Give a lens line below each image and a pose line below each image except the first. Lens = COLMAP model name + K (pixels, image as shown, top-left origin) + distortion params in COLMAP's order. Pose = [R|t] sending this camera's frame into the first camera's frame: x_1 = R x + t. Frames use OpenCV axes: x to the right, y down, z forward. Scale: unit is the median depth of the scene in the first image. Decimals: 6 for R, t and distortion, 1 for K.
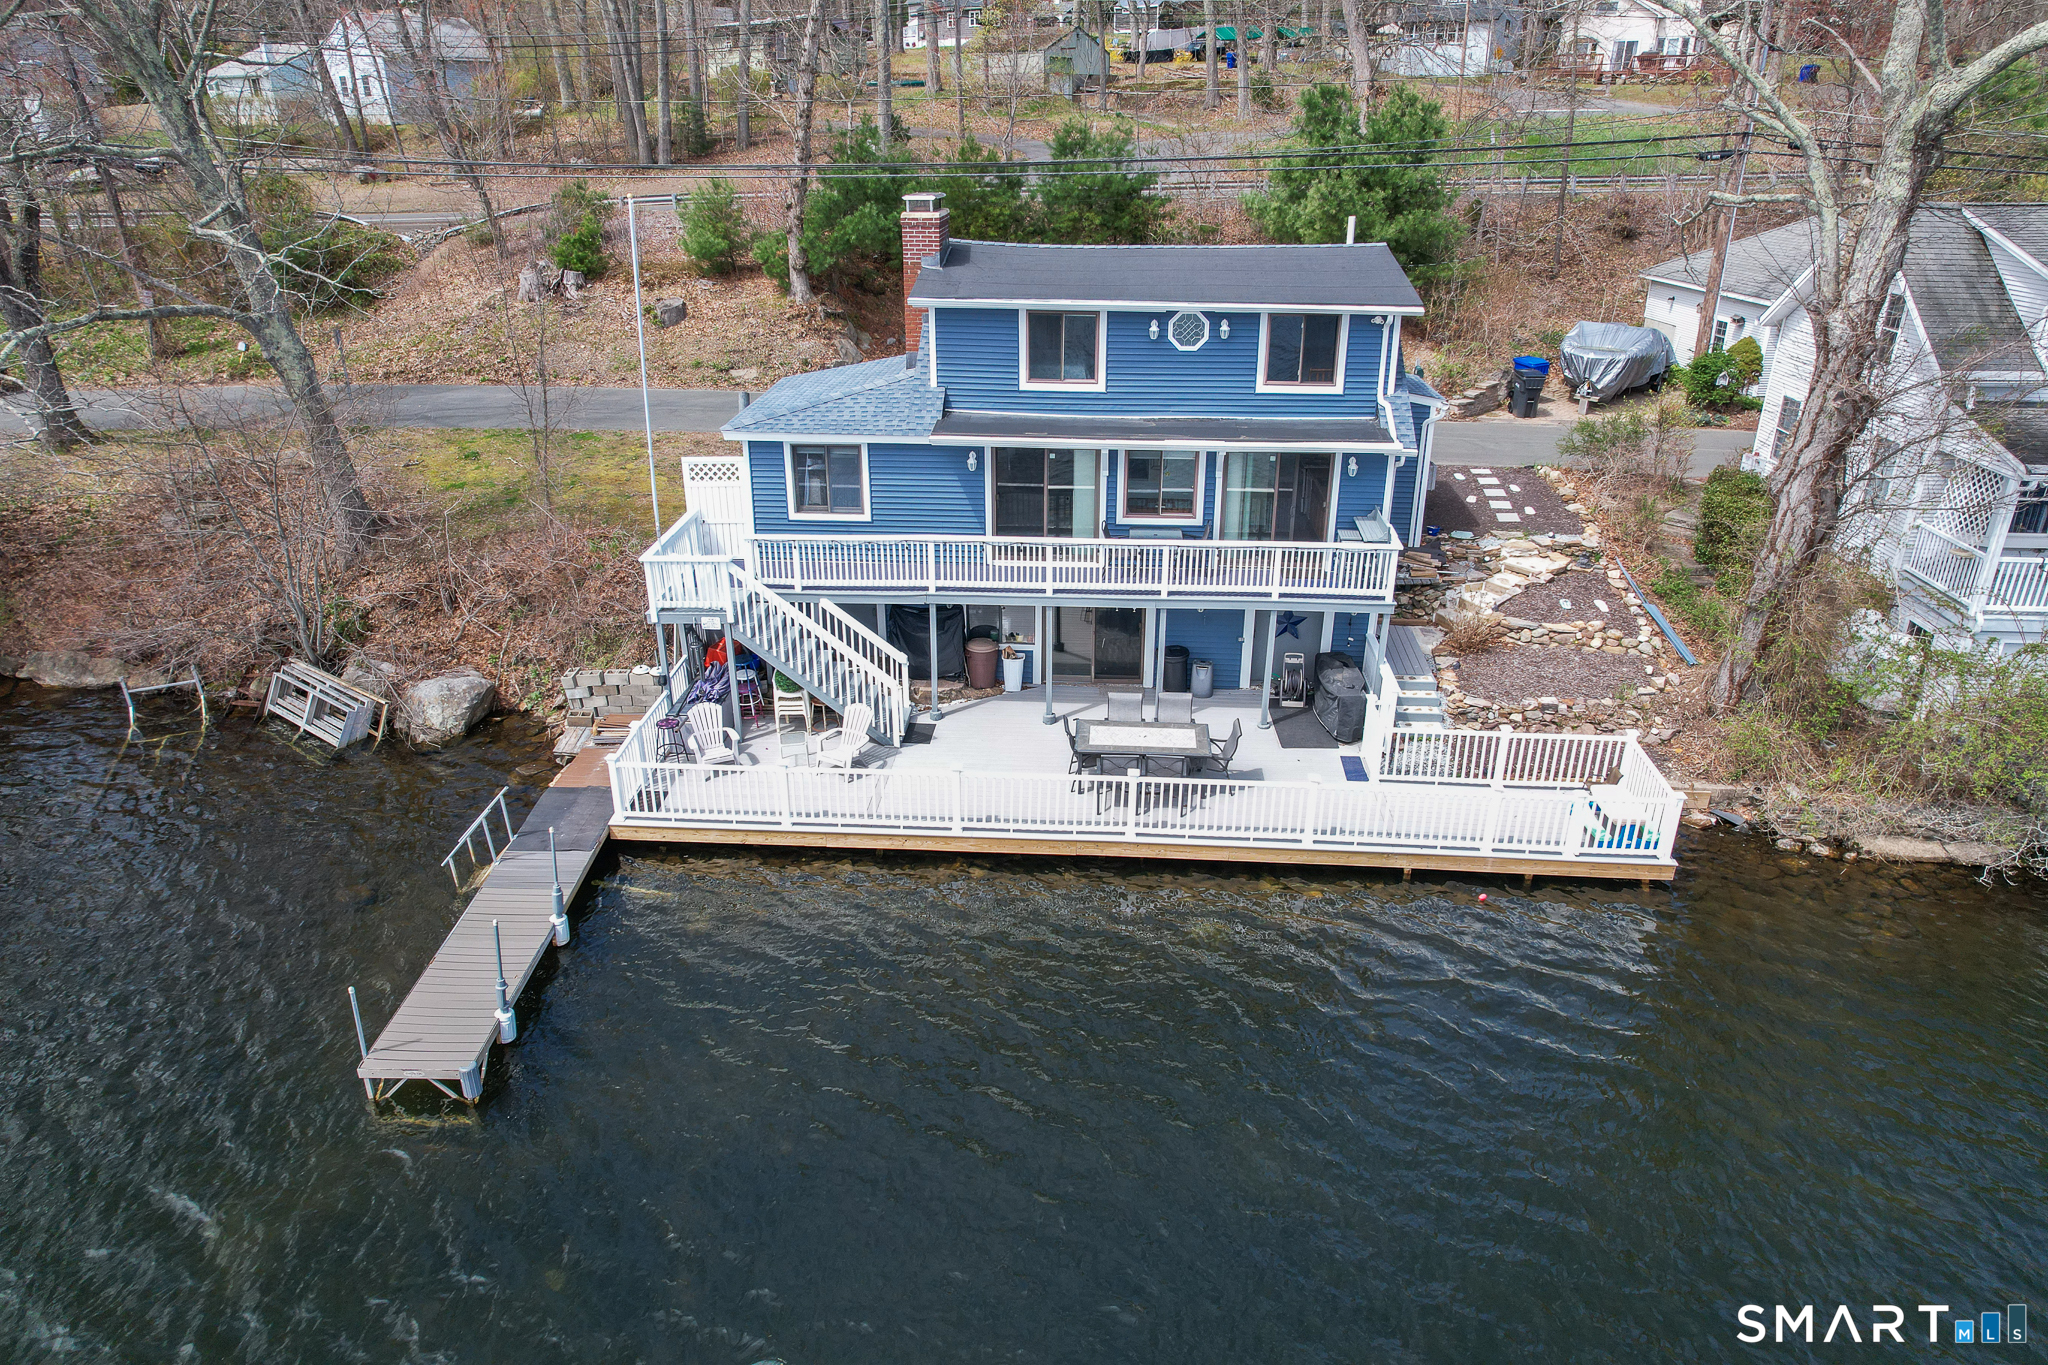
lens RADIAL K [[1313.9, 0, 1022.7], [0, 1313.9, 684.1], [0, 0, 1]] dist [-0.060461, 0.055386]
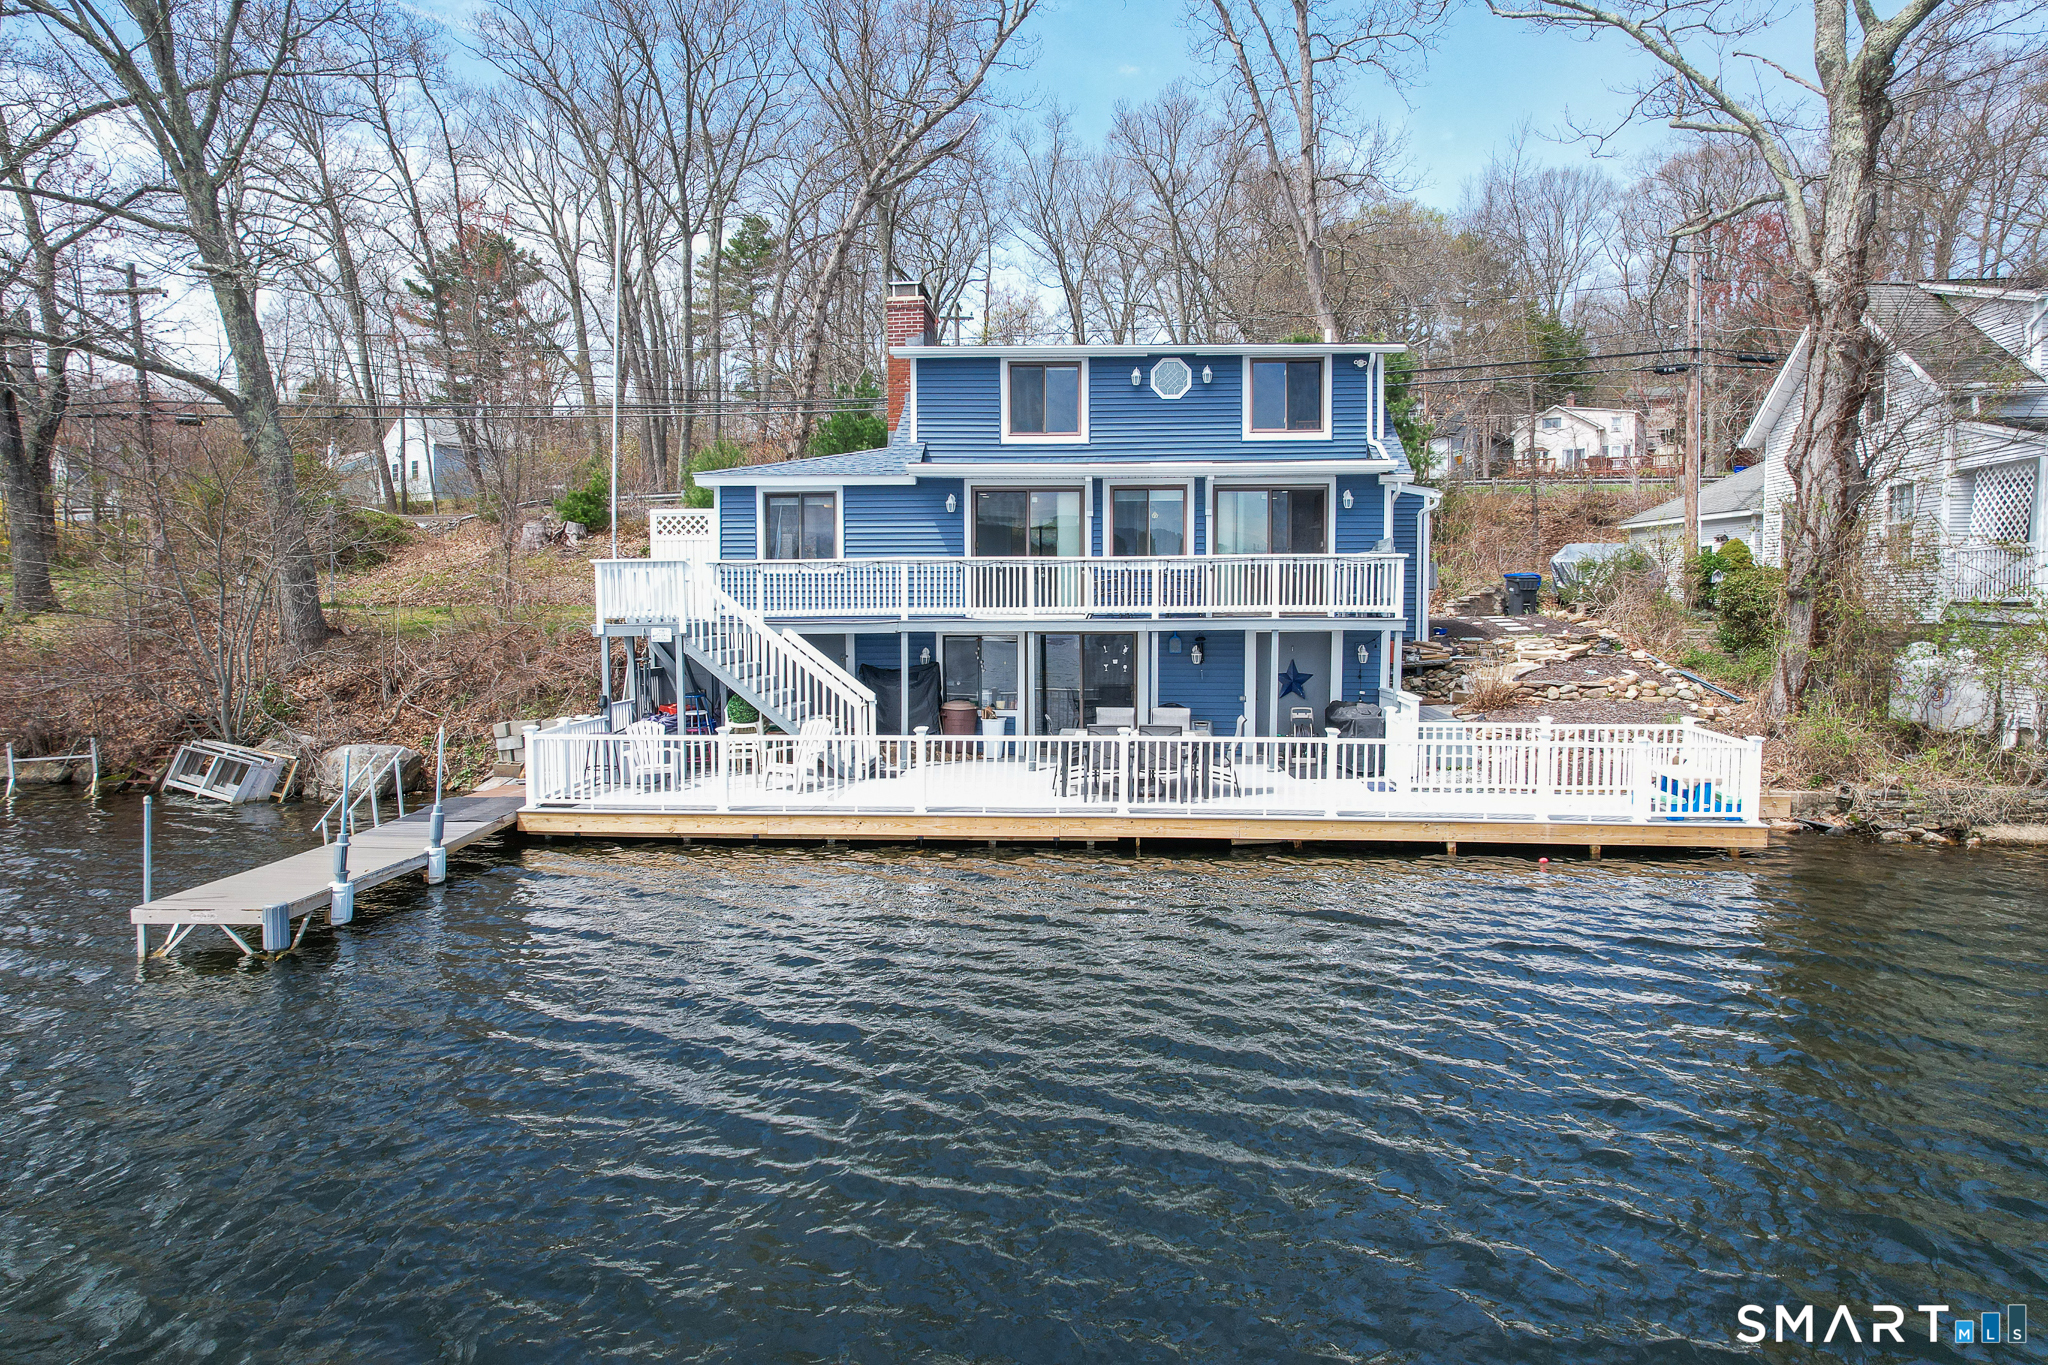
lens RADIAL K [[1313.9, 0, 1024.9], [0, 1313.9, 684.6], [0, 0, 1]] dist [-0.060461, 0.055386]
pose [[0.999999, -0.000656, -0.001510, 0.017046], [0.000091, 0.937768, -0.347263, 0.290853], [0.001644, 0.347262, 0.937767, 0.146982]]
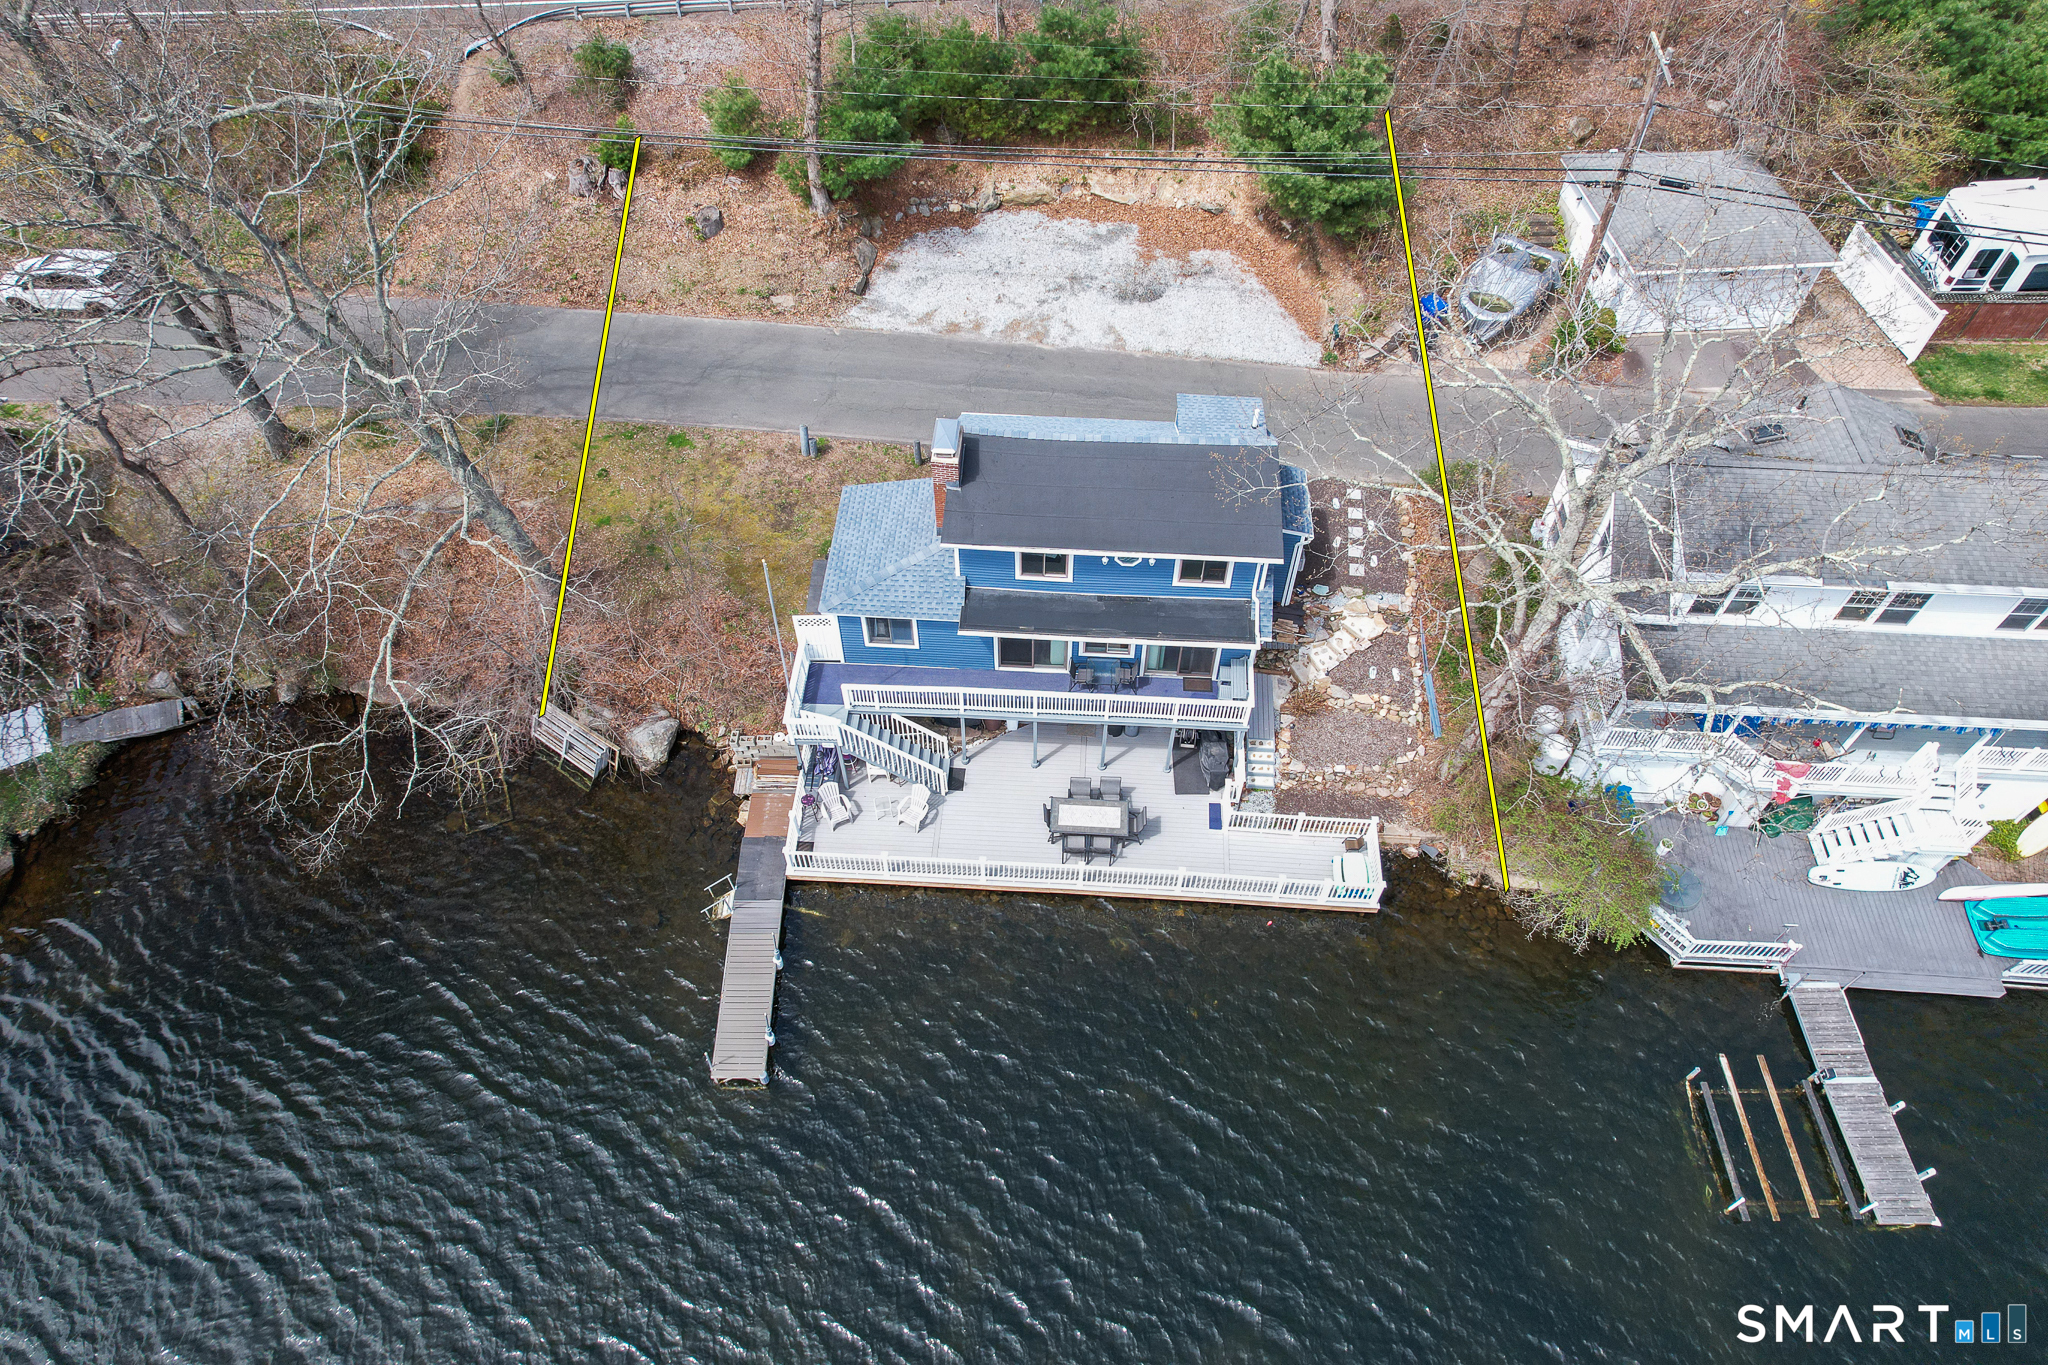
lens RADIAL K [[1313.9, 0, 1015.8], [0, 1313.9, 689.2], [0, 0, 1]] dist [-0.060461, 0.055386]
pose [[0.999970, -0.007781, 0.000231, -0.003127], [0.006701, 0.875471, 0.483224, -0.857438], [-0.003962, -0.483208, 0.875497, -0.383261]]
